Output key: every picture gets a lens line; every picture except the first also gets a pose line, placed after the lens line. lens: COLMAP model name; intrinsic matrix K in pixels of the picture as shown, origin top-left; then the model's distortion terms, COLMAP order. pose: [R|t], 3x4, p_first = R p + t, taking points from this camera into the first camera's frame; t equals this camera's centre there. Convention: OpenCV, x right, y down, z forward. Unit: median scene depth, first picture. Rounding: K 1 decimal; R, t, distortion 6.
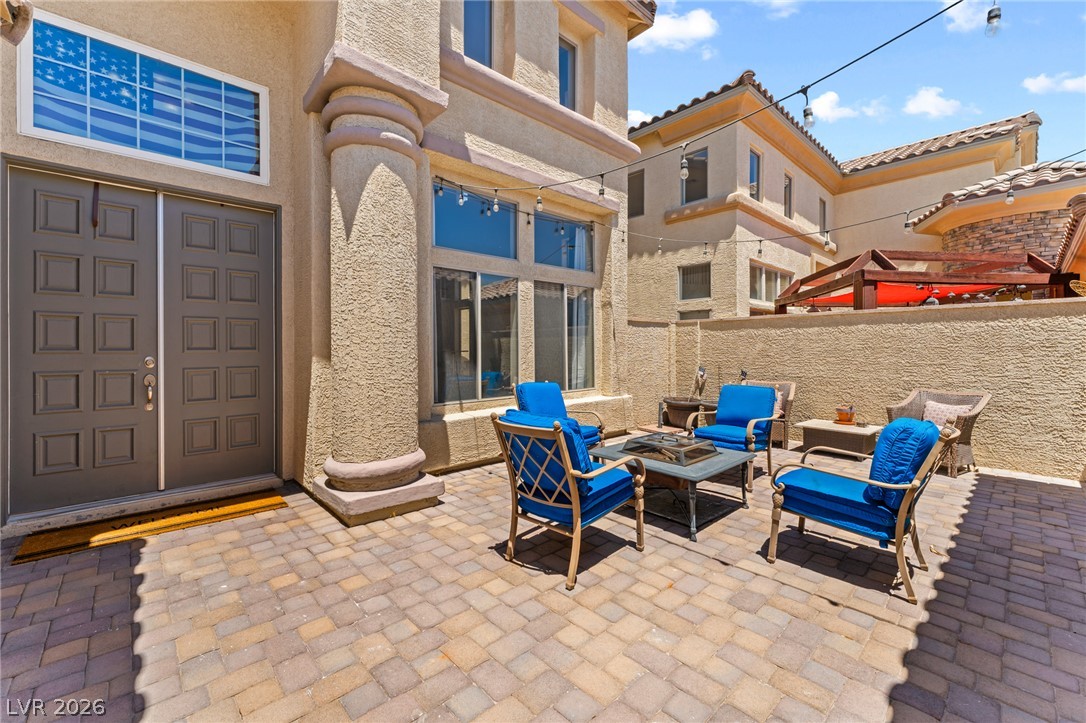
lens RADIAL K [[449.2, 0, 542.1], [0, 449.2, 348.3], [0, 0, 1]] dist [0.000099, -0.000052]
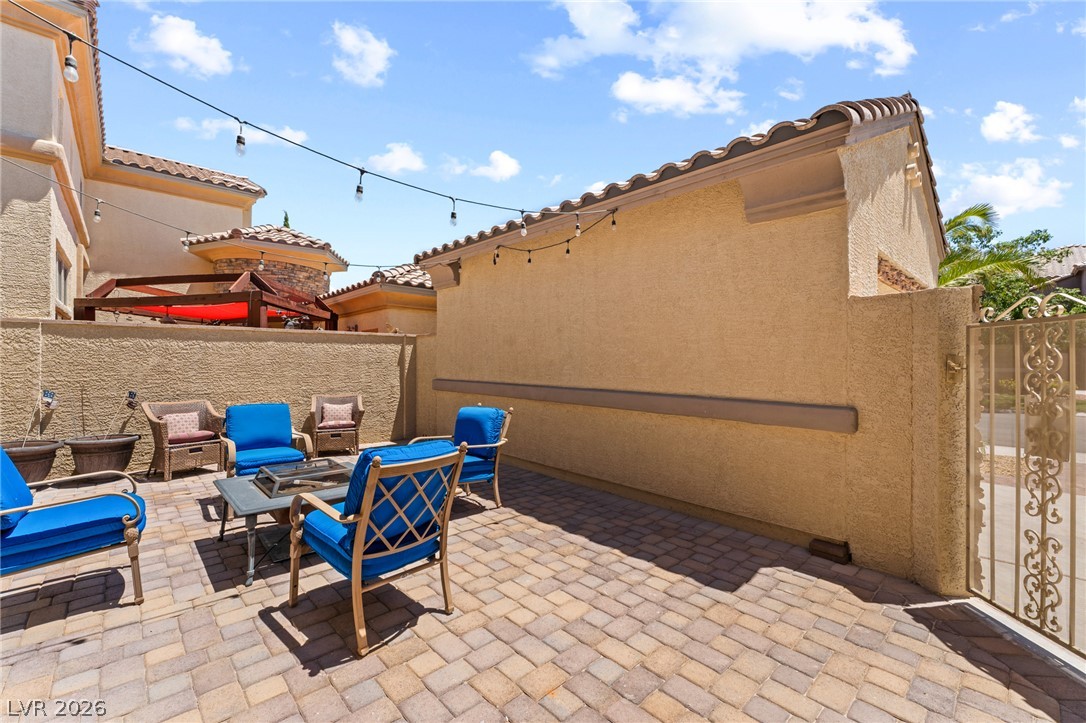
lens RADIAL K [[448.9, 0, 535.1], [0, 448.9, 350.6], [0, 0, 1]] dist [0.001239, -0.000234]
pose [[0.005823, 0.024739, 0.999677, -0.441384], [-0.004730, 0.999683, -0.024712, -0.006908], [-0.999972, -0.004585, 0.005938, 0.383107]]
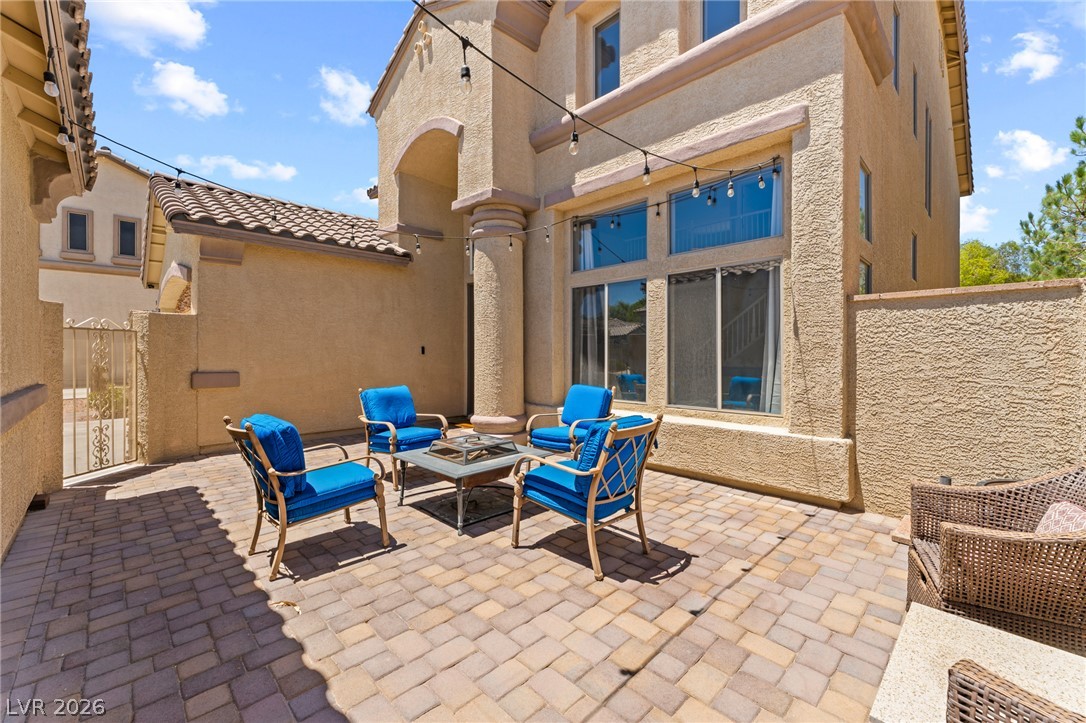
lens RADIAL K [[449.2, 0, 542.1], [0, 449.2, 348.3], [0, 0, 1]] dist [0.000099, -0.000052]
pose [[0.023717, 0.001321, -0.999718, 0.964660], [0.004856, 0.999987, 0.001437, -0.011525], [0.999707, -0.004889, 0.023710, 0.816939]]
